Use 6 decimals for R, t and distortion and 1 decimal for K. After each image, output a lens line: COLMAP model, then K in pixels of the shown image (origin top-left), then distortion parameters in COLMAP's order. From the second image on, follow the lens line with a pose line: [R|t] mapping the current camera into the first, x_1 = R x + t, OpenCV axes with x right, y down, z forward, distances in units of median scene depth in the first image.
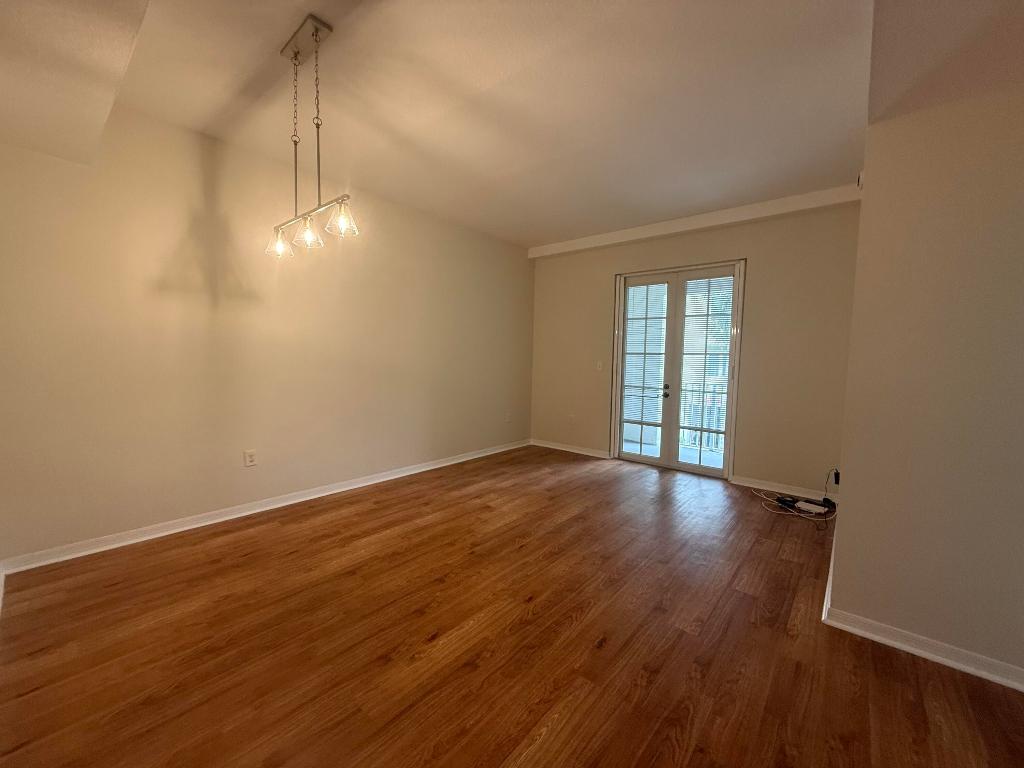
lens RADIAL K [[406.2, 0, 510.0], [0, 406.2, 383.9], [0, 0, 1]] dist [0.000955, -0.000301]
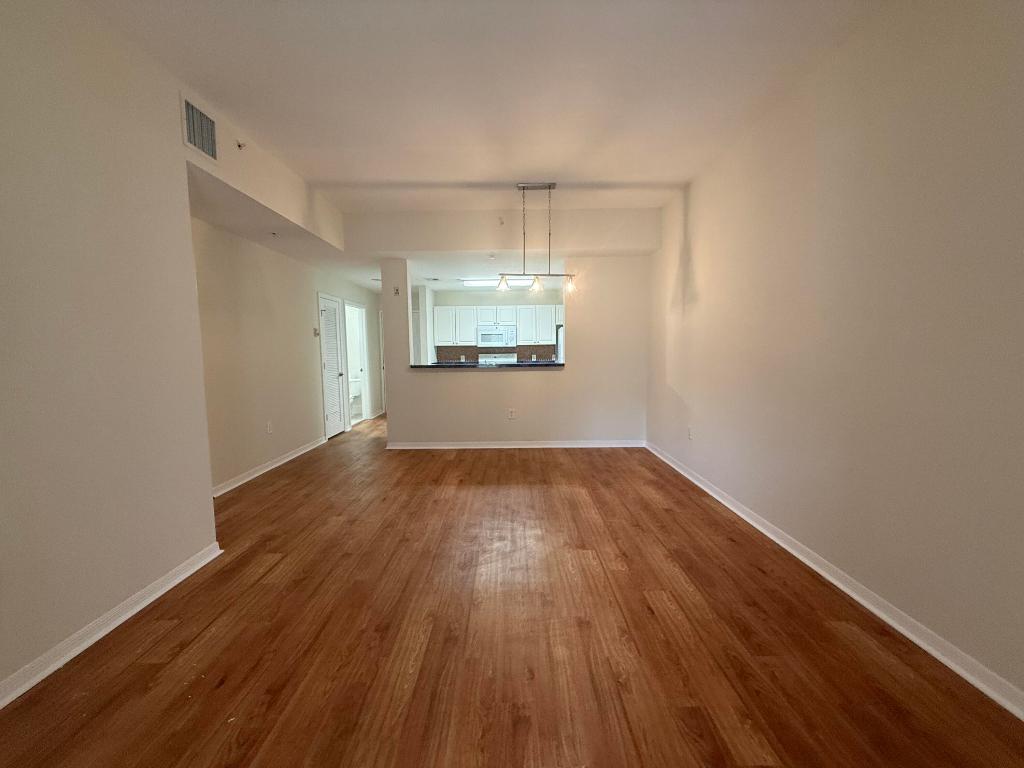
lens RADIAL K [[408.6, 0, 512.0], [0, 408.6, 384.0], [0, 0, 1]] dist [0.000254, -0.000497]
pose [[-0.760381, 0.043698, -0.648006, 0.638929], [-0.047332, 0.991353, 0.122391, -0.098317], [0.647750, 0.123735, -0.751738, 1.789743]]
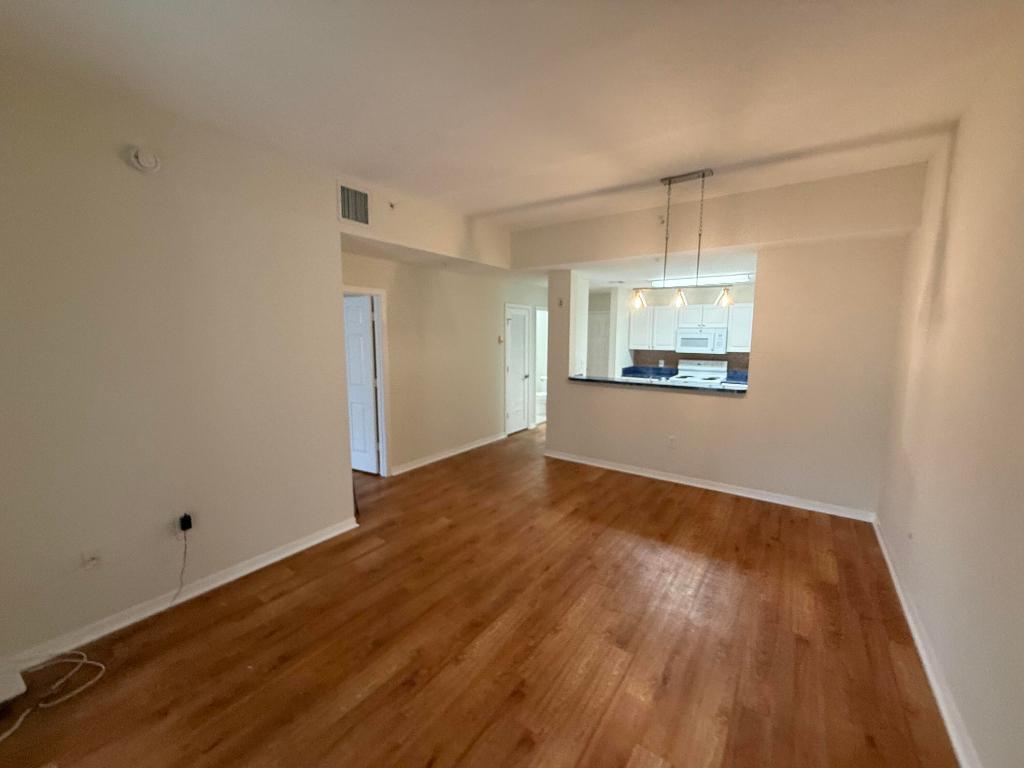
lens RADIAL K [[411.5, 0, 512.0], [0, 411.5, 384.0], [0, 0, 1]] dist [0.001046, 0.000067]
pose [[-0.995621, -0.014356, -0.092373, 0.215295], [-0.031398, 0.982089, 0.185781, -0.237007], [0.088052, 0.187868, -0.978240, 1.882964]]
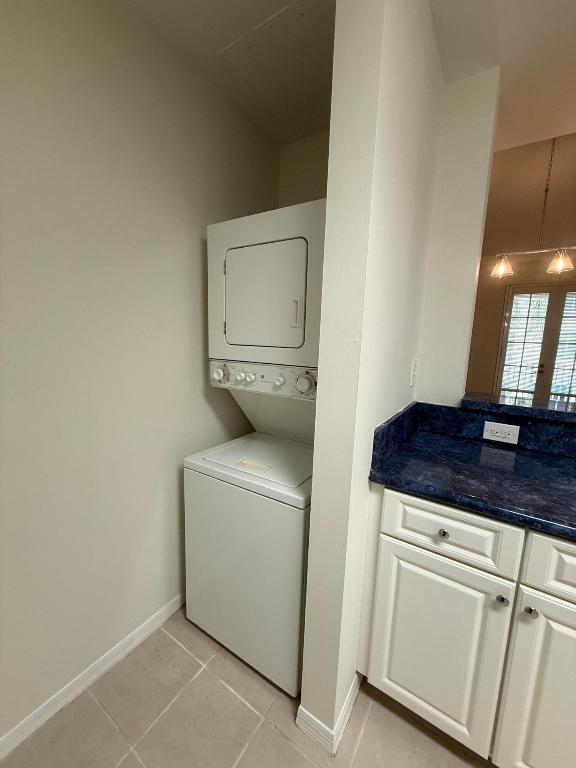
lens RADIAL K [[304.7, 0, 287.8], [0, 304.7, 383.2], [0, 0, 1]] dist [0.000955, -0.000301]
pose [[0.992533, -0.004497, 0.121897, -1.112990], [-0.006385, 0.996035, 0.088734, -0.039115], [-0.121813, -0.088850, 0.988568, 0.053743]]
